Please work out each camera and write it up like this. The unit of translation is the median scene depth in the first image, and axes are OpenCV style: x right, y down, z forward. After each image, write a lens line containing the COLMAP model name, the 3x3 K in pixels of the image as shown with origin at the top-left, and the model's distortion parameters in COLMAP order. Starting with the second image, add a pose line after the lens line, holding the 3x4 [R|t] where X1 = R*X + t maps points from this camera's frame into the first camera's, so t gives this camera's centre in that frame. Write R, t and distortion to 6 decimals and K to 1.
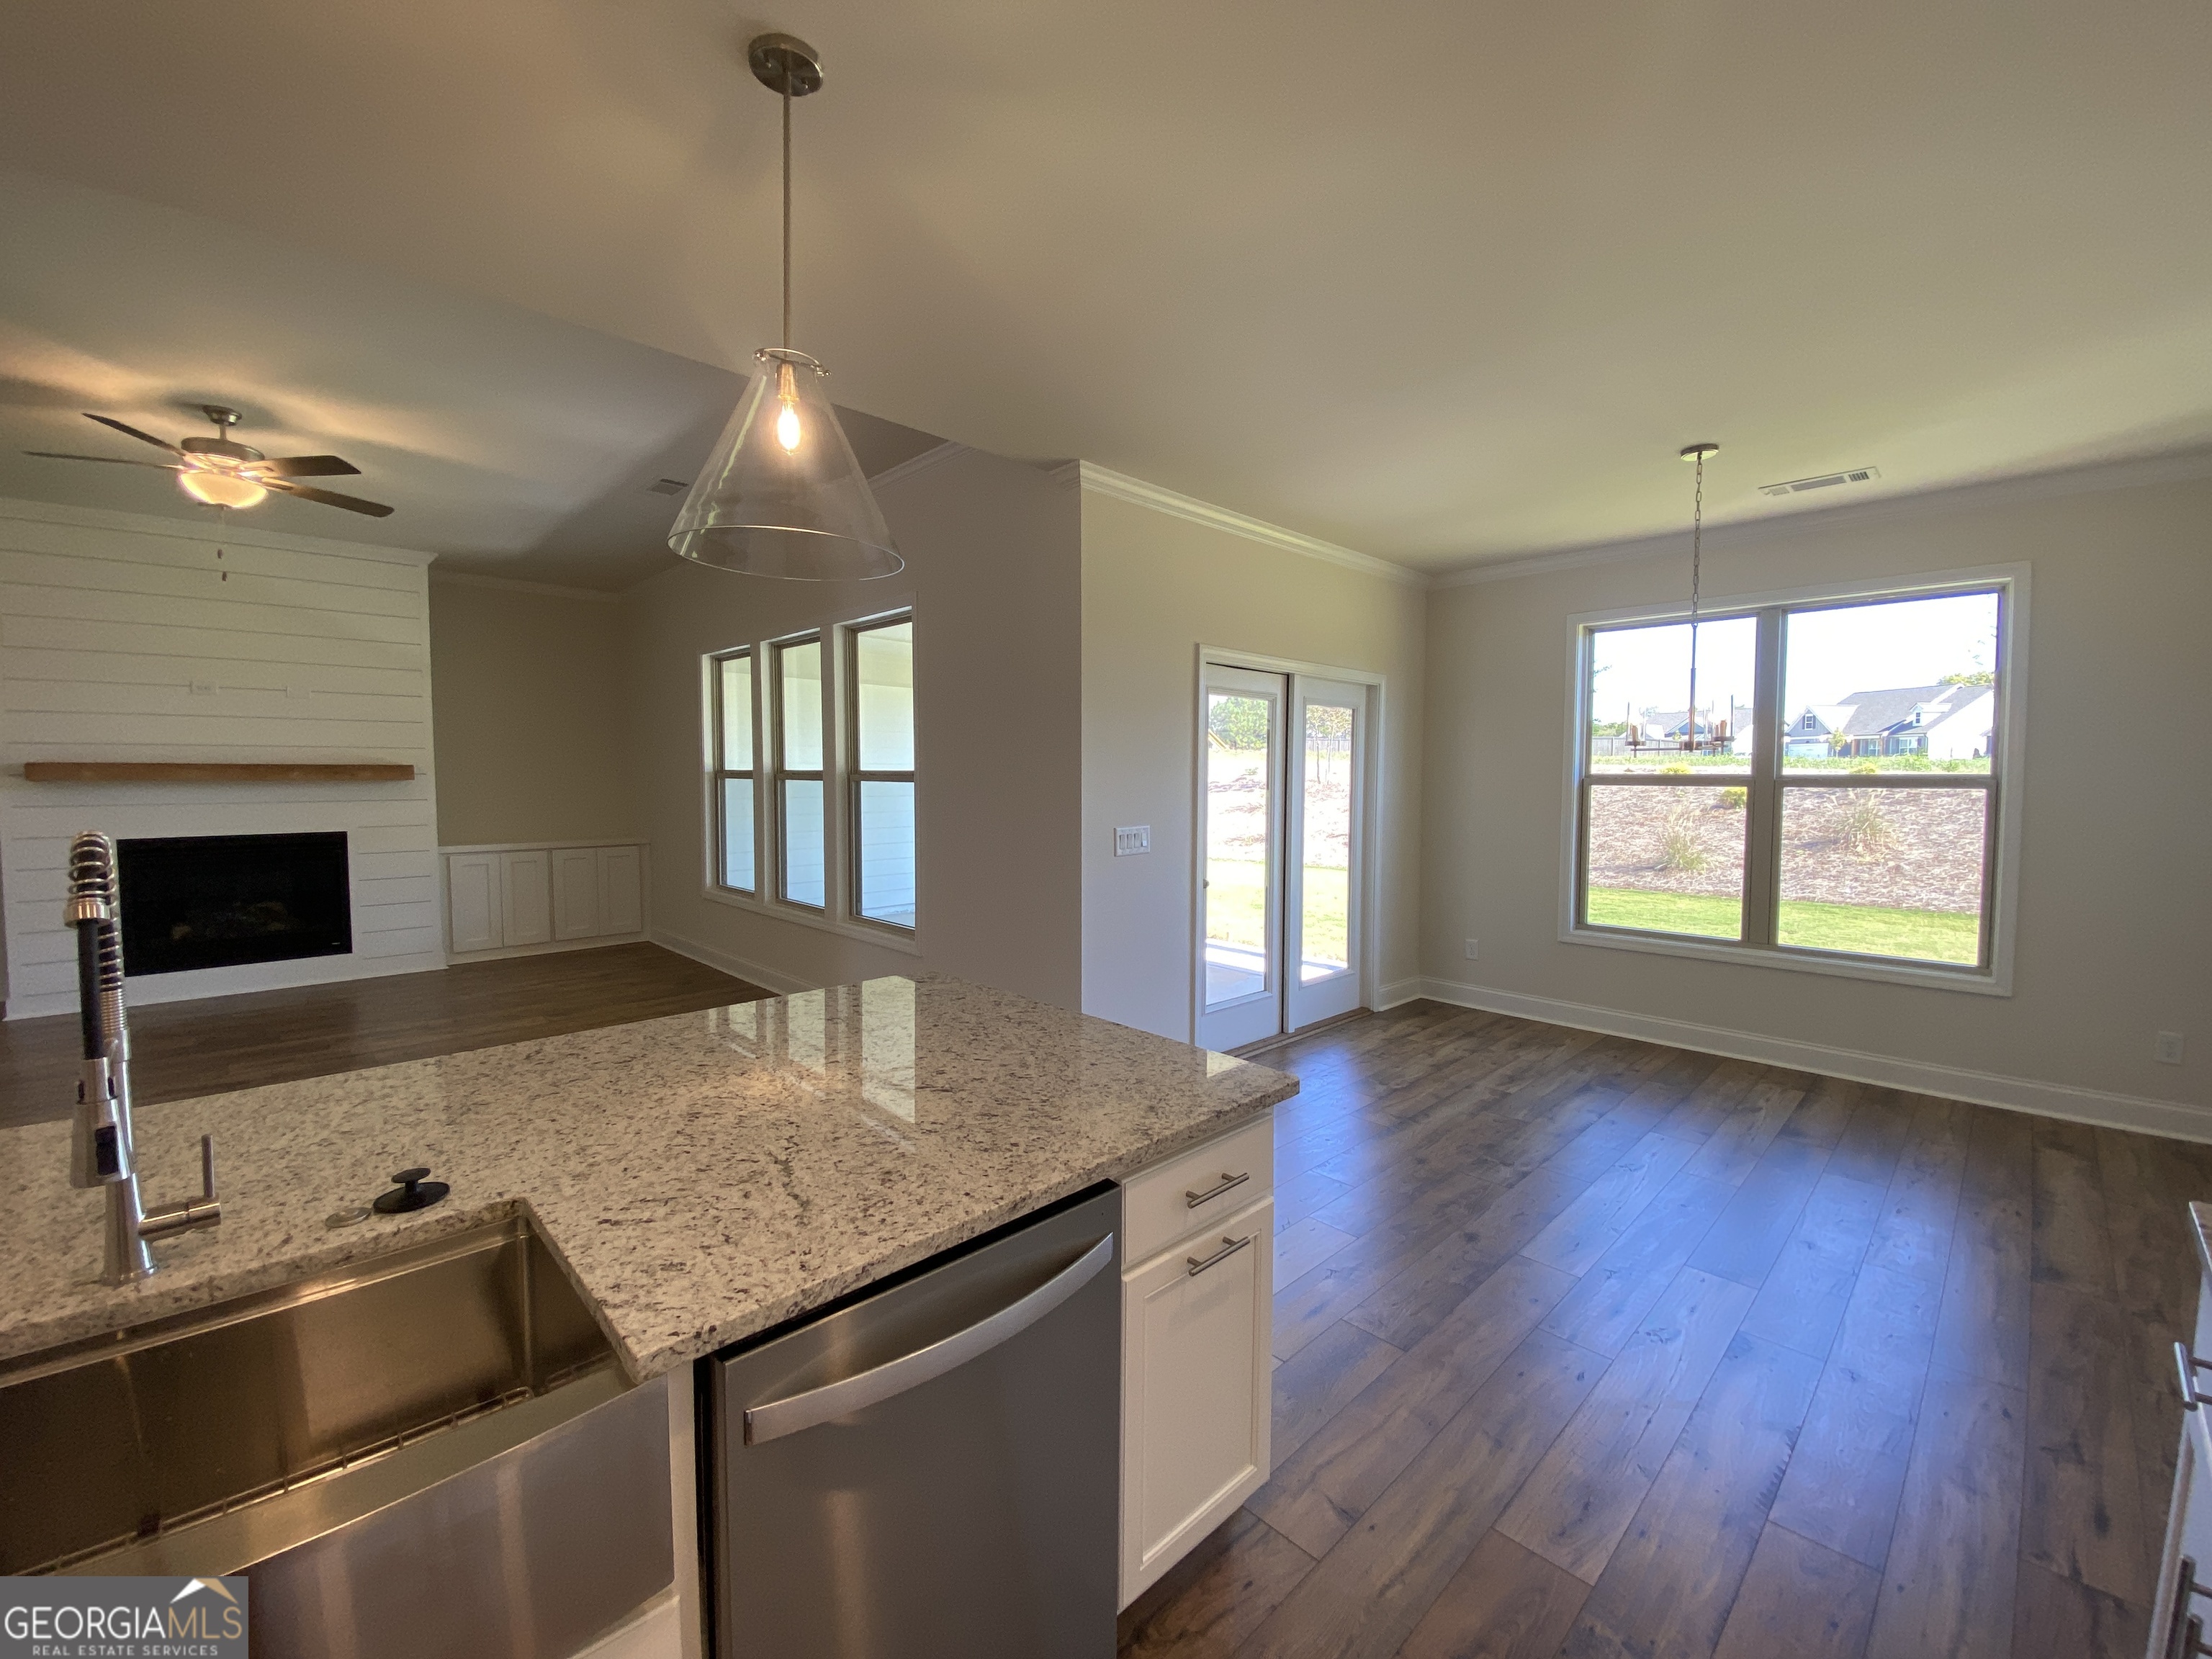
lens RADIAL K [[894.1, 0, 1106.9], [0, 894.1, 826.6], [0, 0, 1]] dist [0.013852, -0.016145]
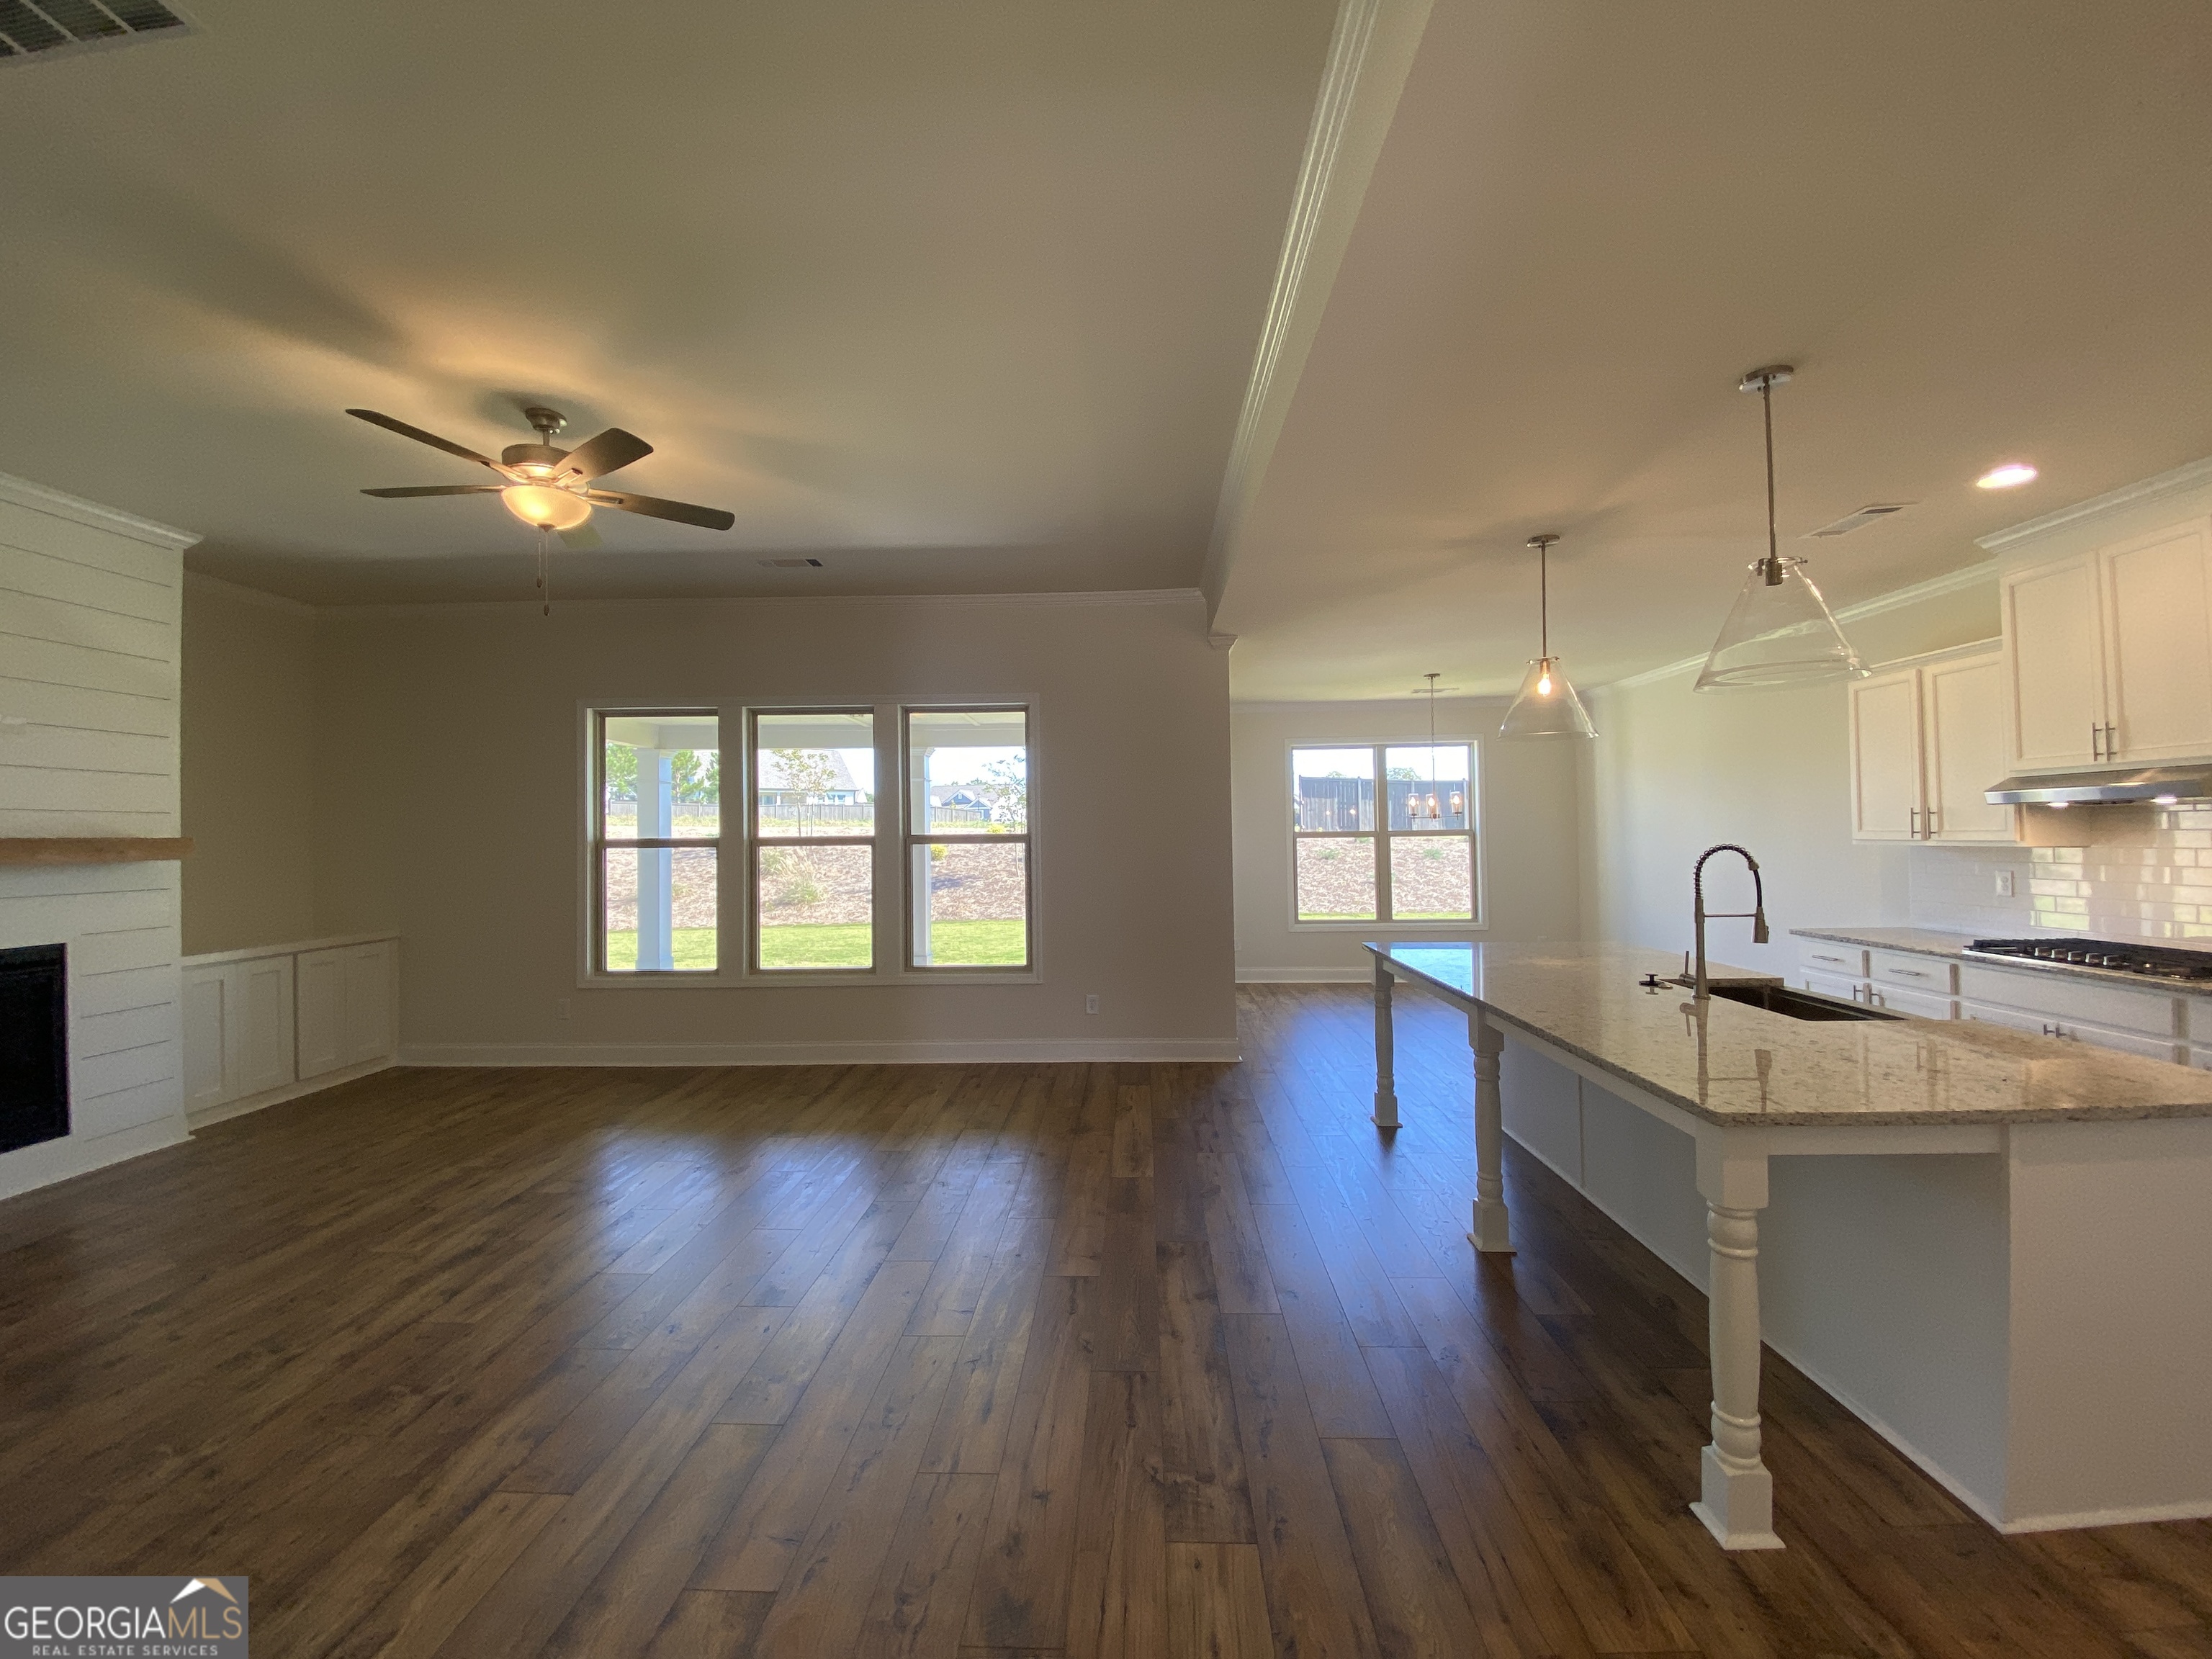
lens RADIAL K [[894.1, 0, 1100.5], [0, 894.1, 818.0], [0, 0, 1]] dist [0.013852, -0.016145]
pose [[0.722864, -0.000011, 0.690990, -0.852797], [0.057544, 0.996527, -0.060183, -0.002997], [-0.688590, 0.083266, 0.720355, 0.035685]]
